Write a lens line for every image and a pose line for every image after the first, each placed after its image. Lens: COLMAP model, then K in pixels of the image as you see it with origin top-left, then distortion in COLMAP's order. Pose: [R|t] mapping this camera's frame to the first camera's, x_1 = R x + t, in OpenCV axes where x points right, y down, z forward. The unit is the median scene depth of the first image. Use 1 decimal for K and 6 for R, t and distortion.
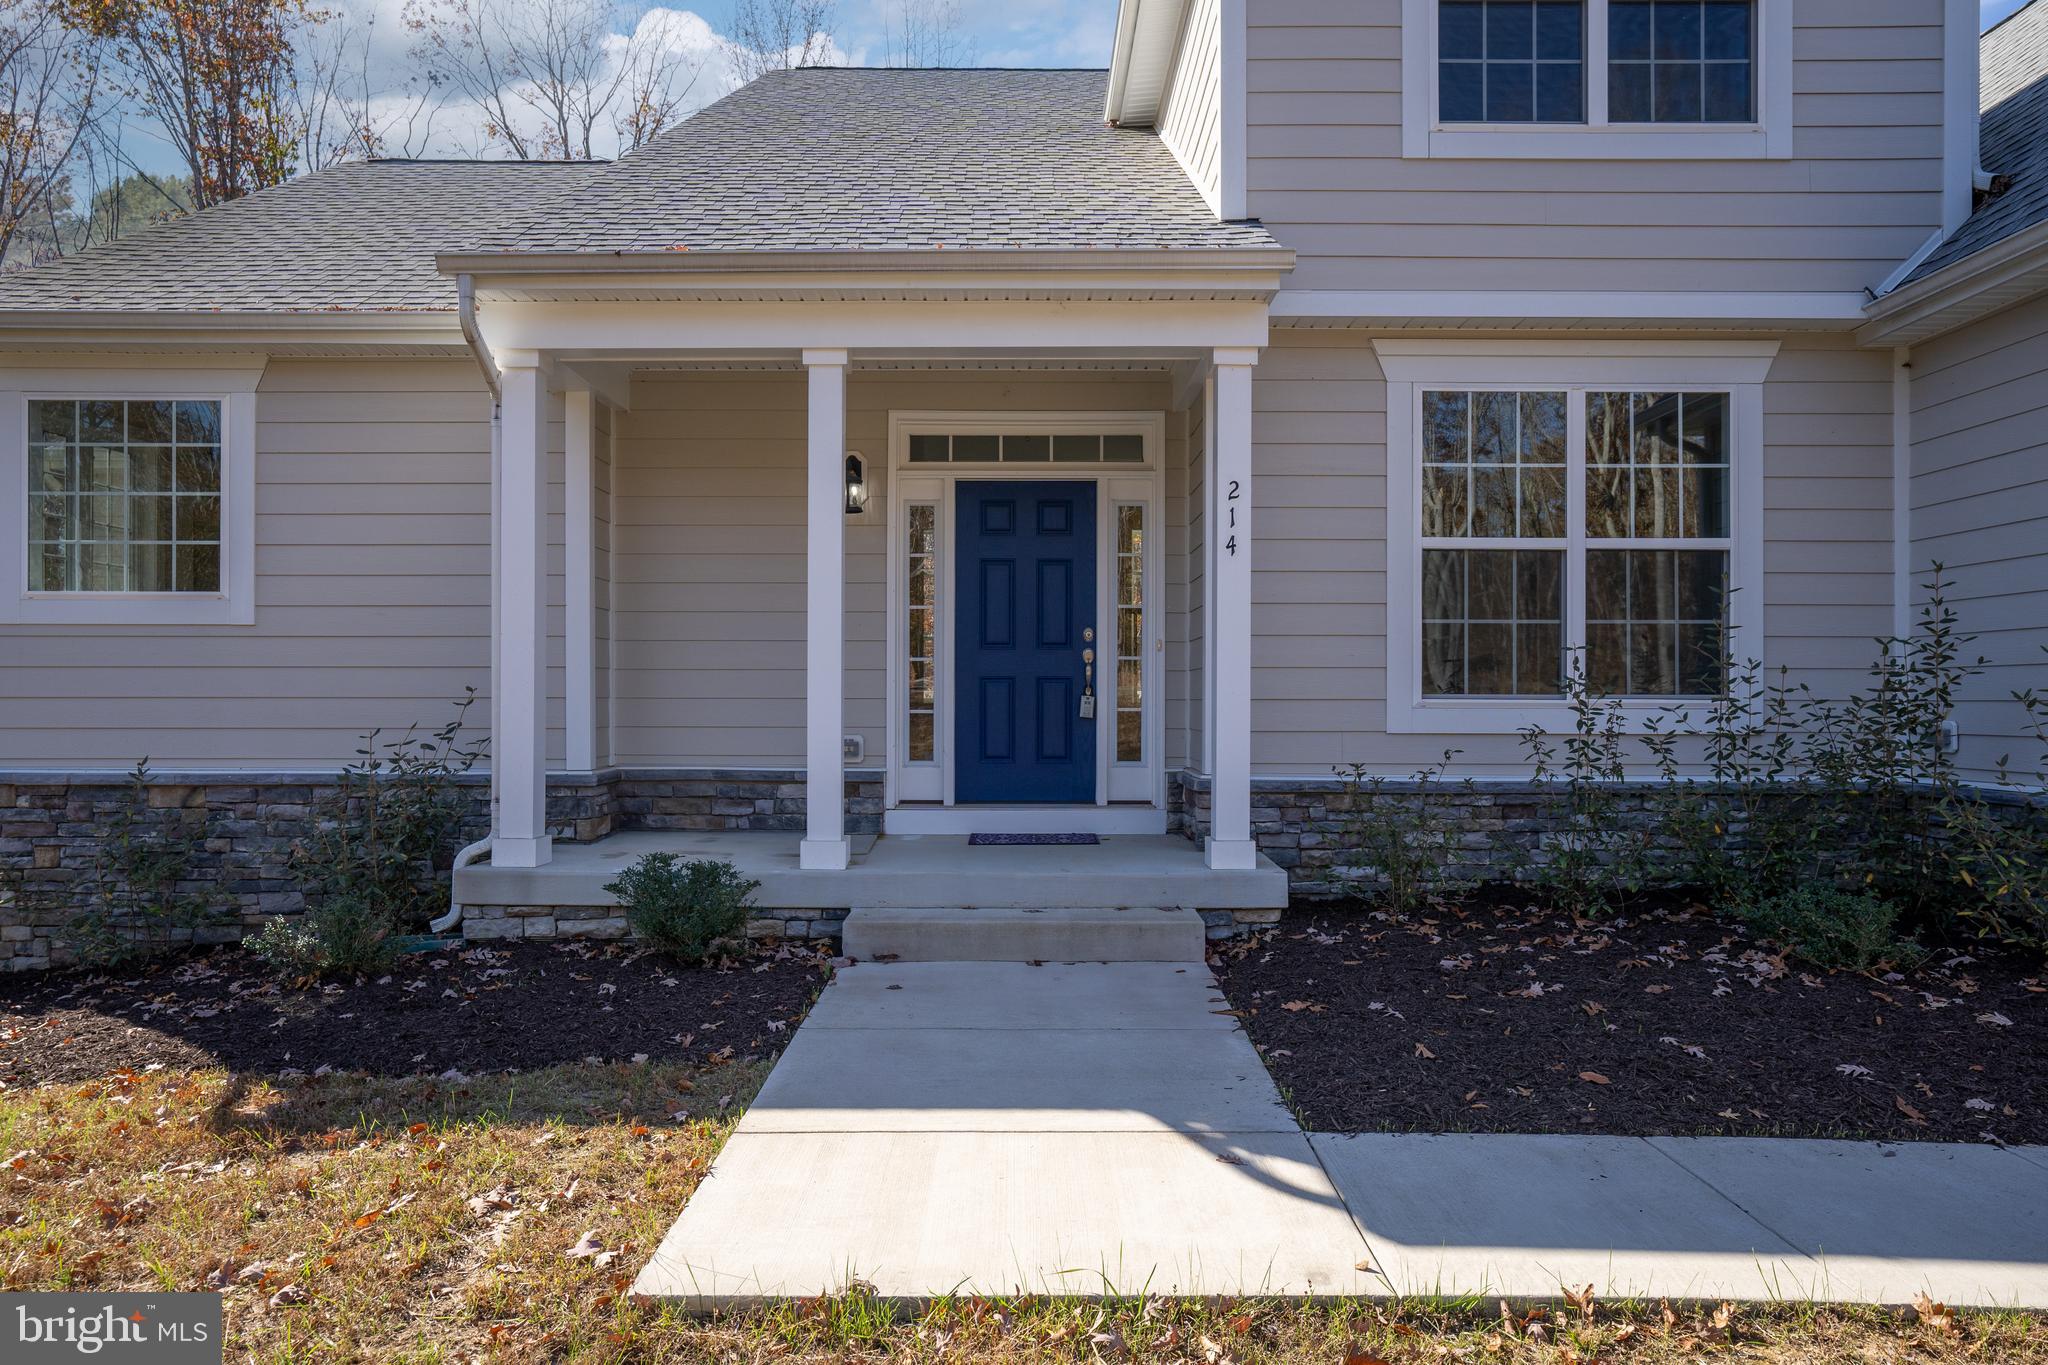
lens RADIAL K [[1401.7, 0, 983.8], [0, 1401.7, 686.8], [0, 0, 1]] dist [-0.004412, -0.000461]
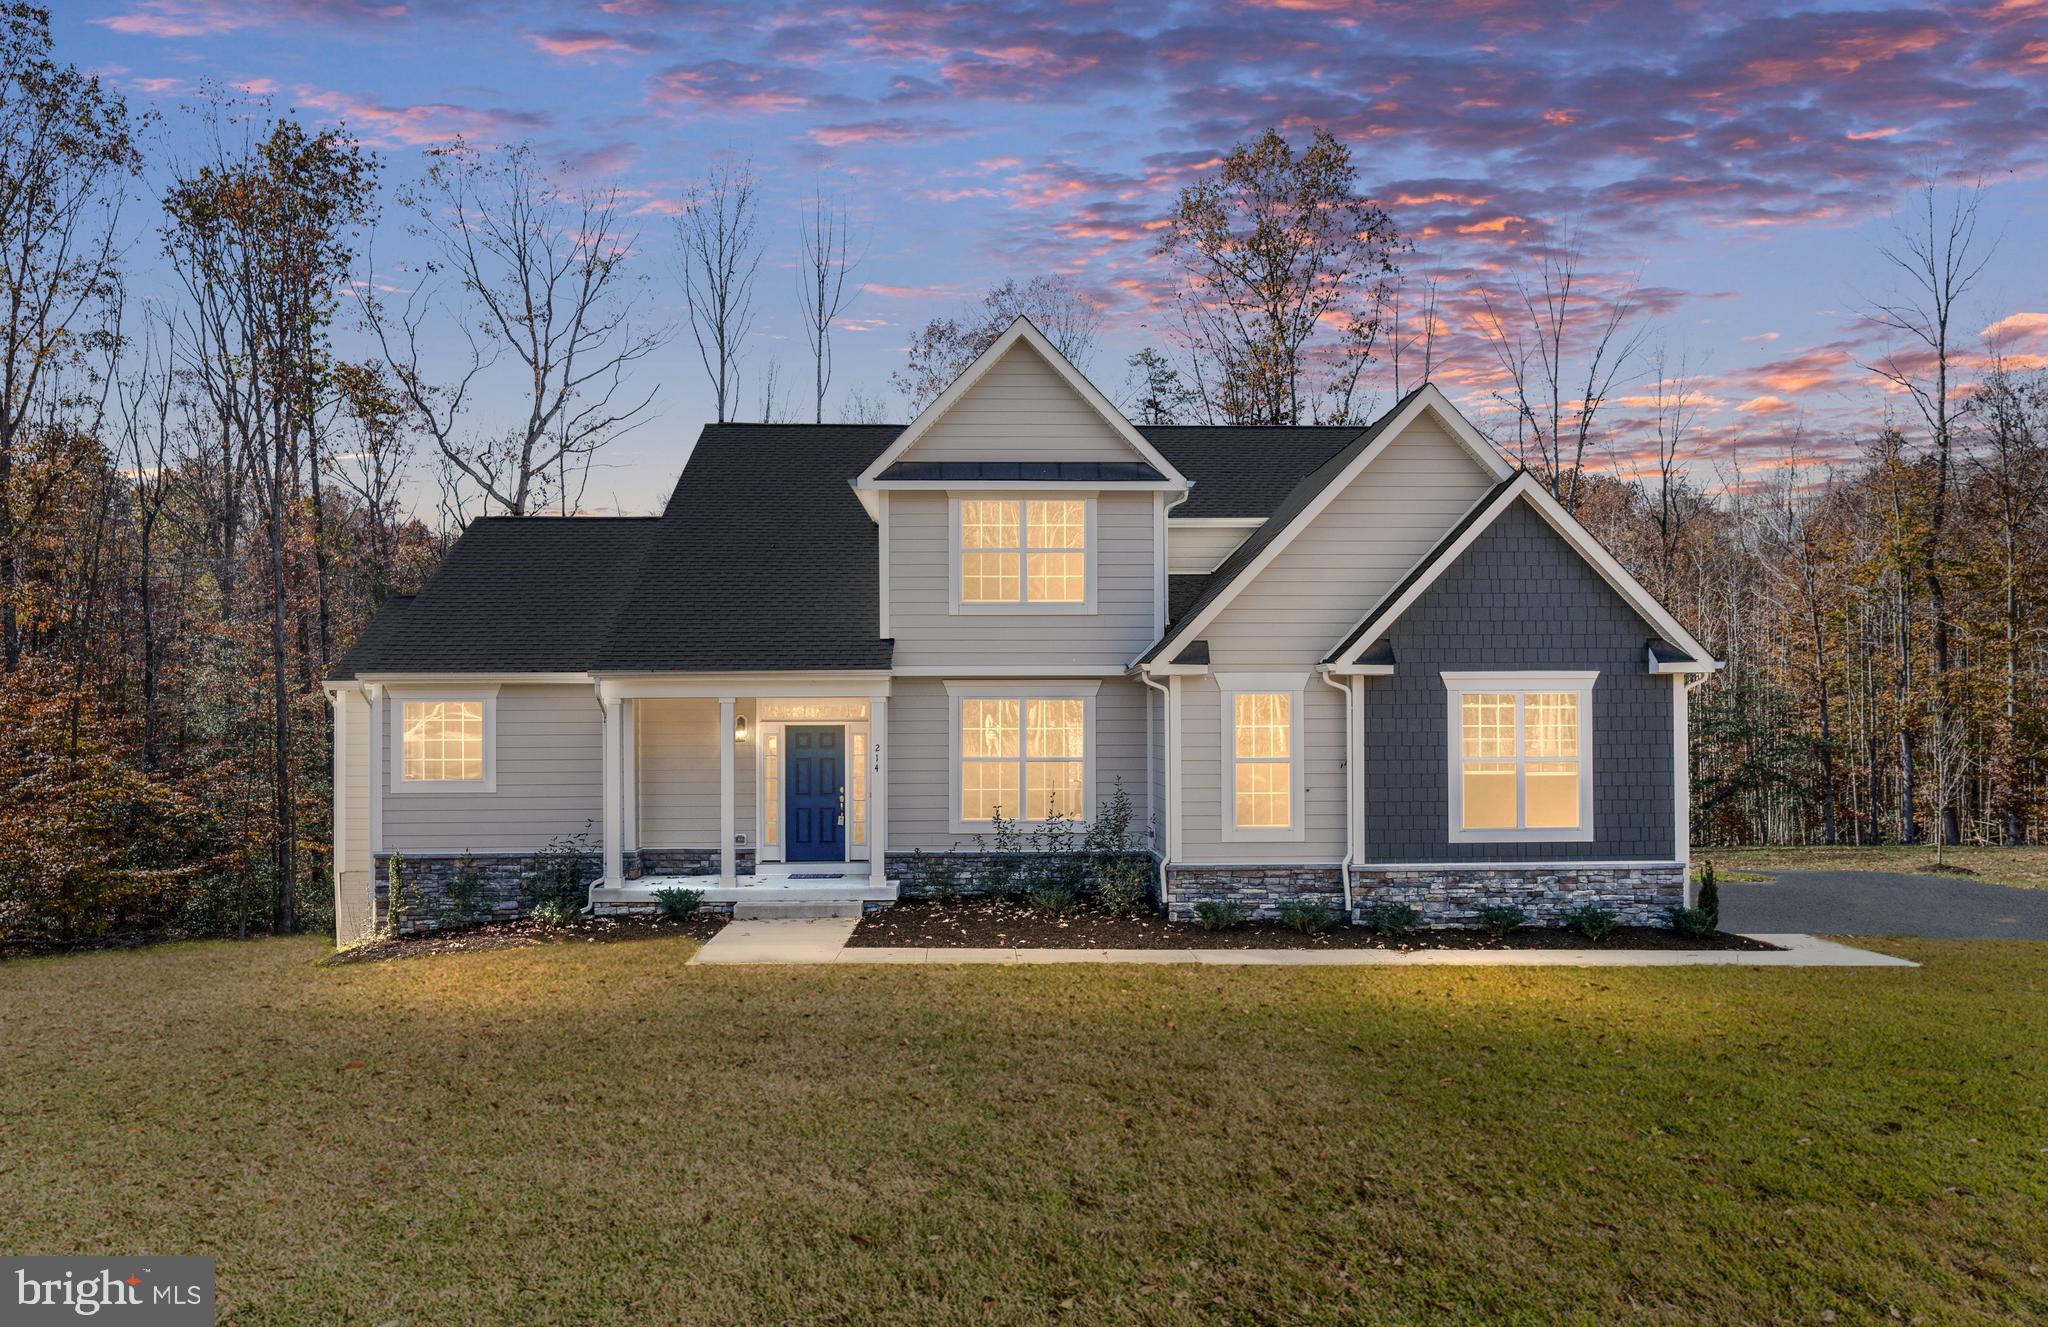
lens RADIAL K [[1672.2, 0, 1030.7], [0, 1672.2, 664.5], [0, 0, 1]] dist [0.003608, 0.001311]
pose [[0.999016, -0.004427, 0.044135, 0.299918], [0.005274, 0.999804, -0.019085, -0.215466], [-0.044042, 0.019299, 0.998843, -2.054711]]
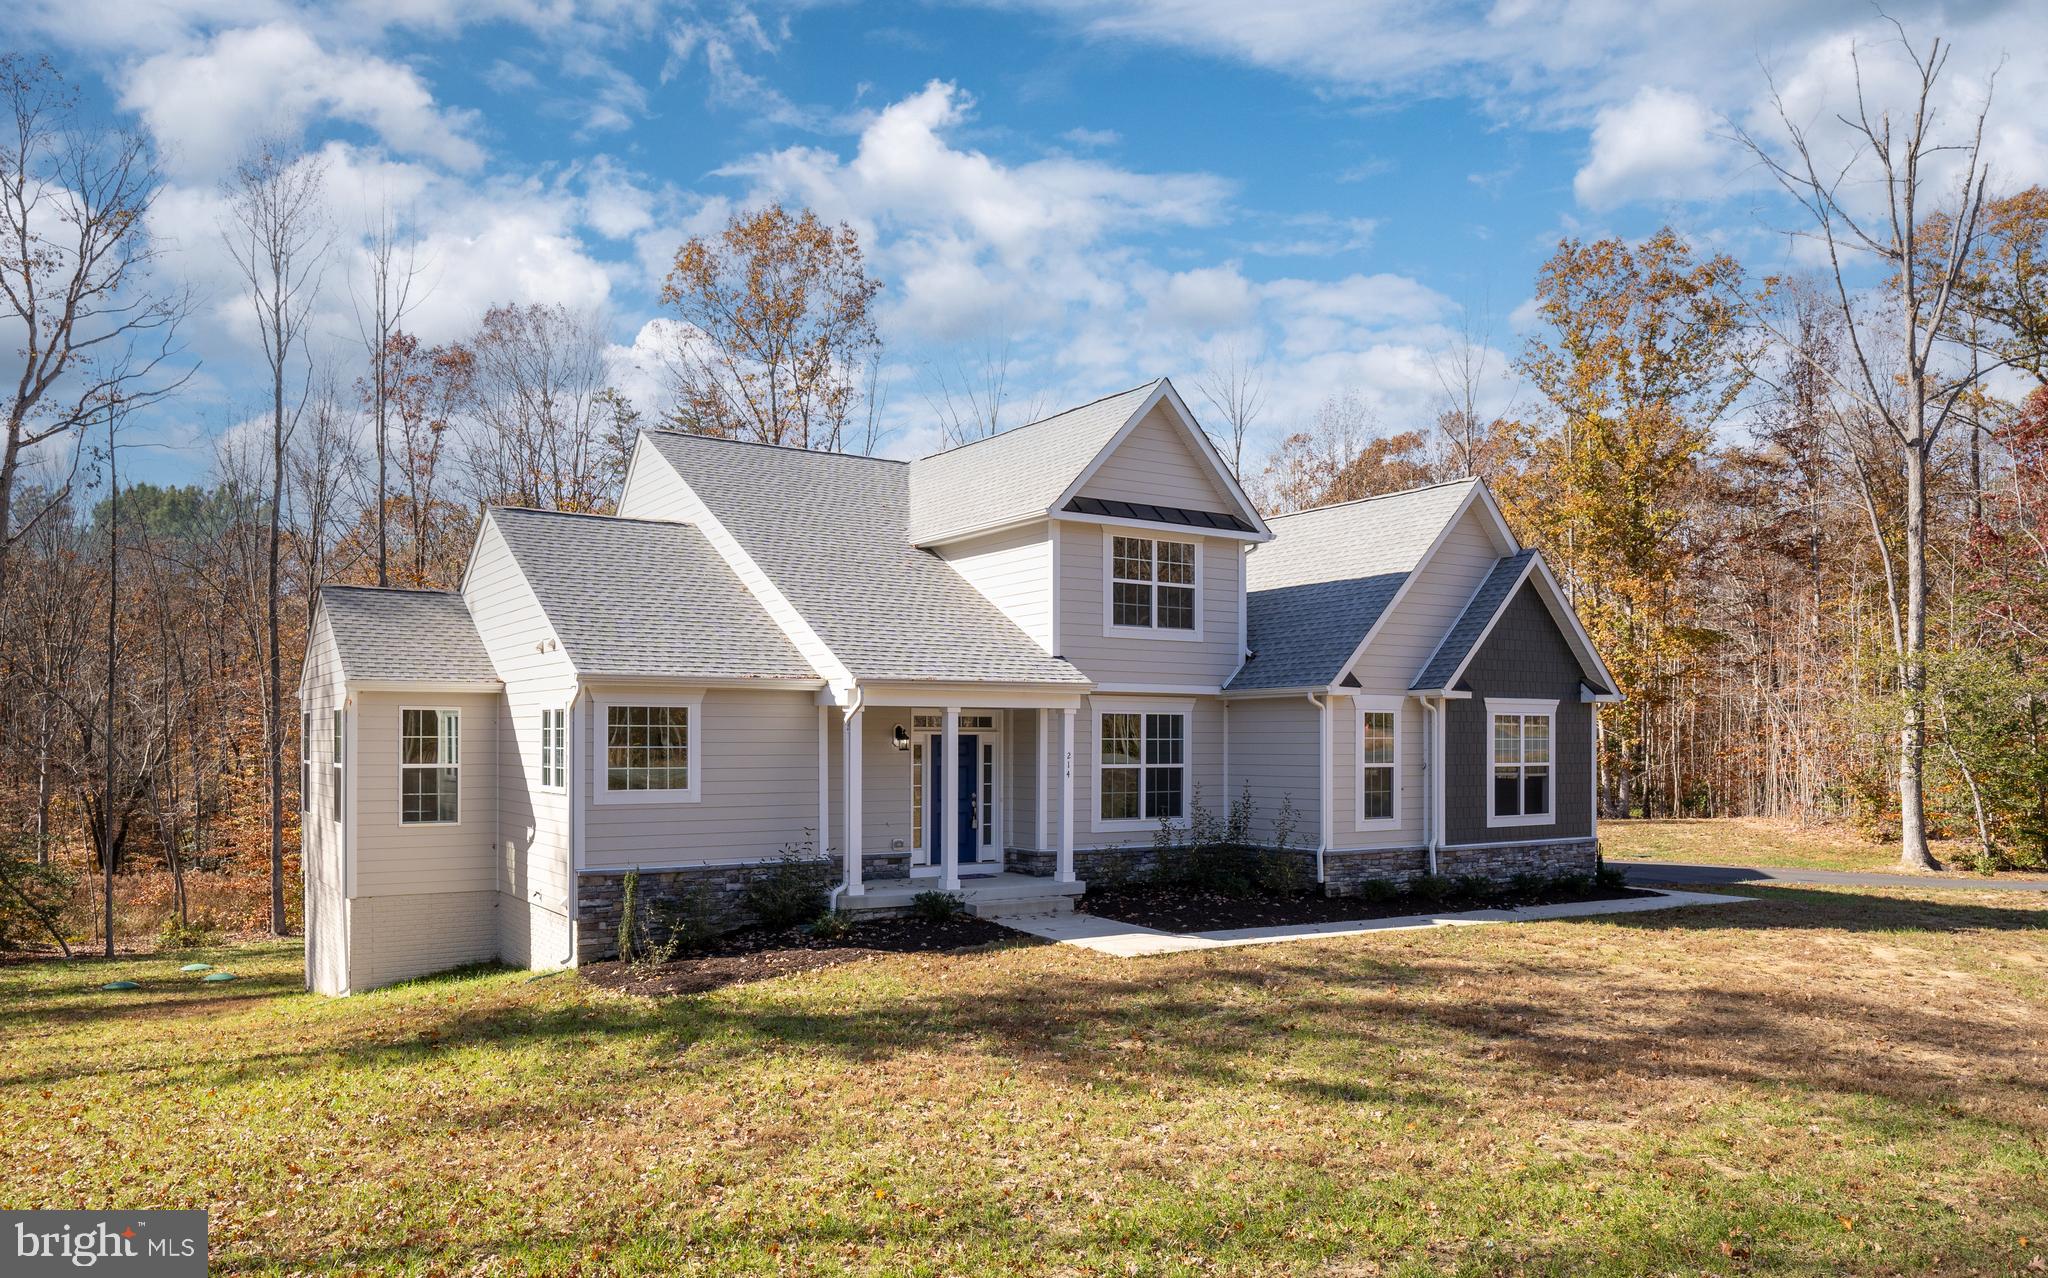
lens RADIAL K [[1476.4, 0, 1020.8], [0, 1476.4, 648.8], [0, 0, 1]] dist [0.006795, -0.000873]
pose [[0.827963, 0.033497, 0.559781, -1.528579], [-0.009700, 0.998921, -0.045428, -0.202570], [-0.560699, 0.032183, 0.827394, -1.428570]]
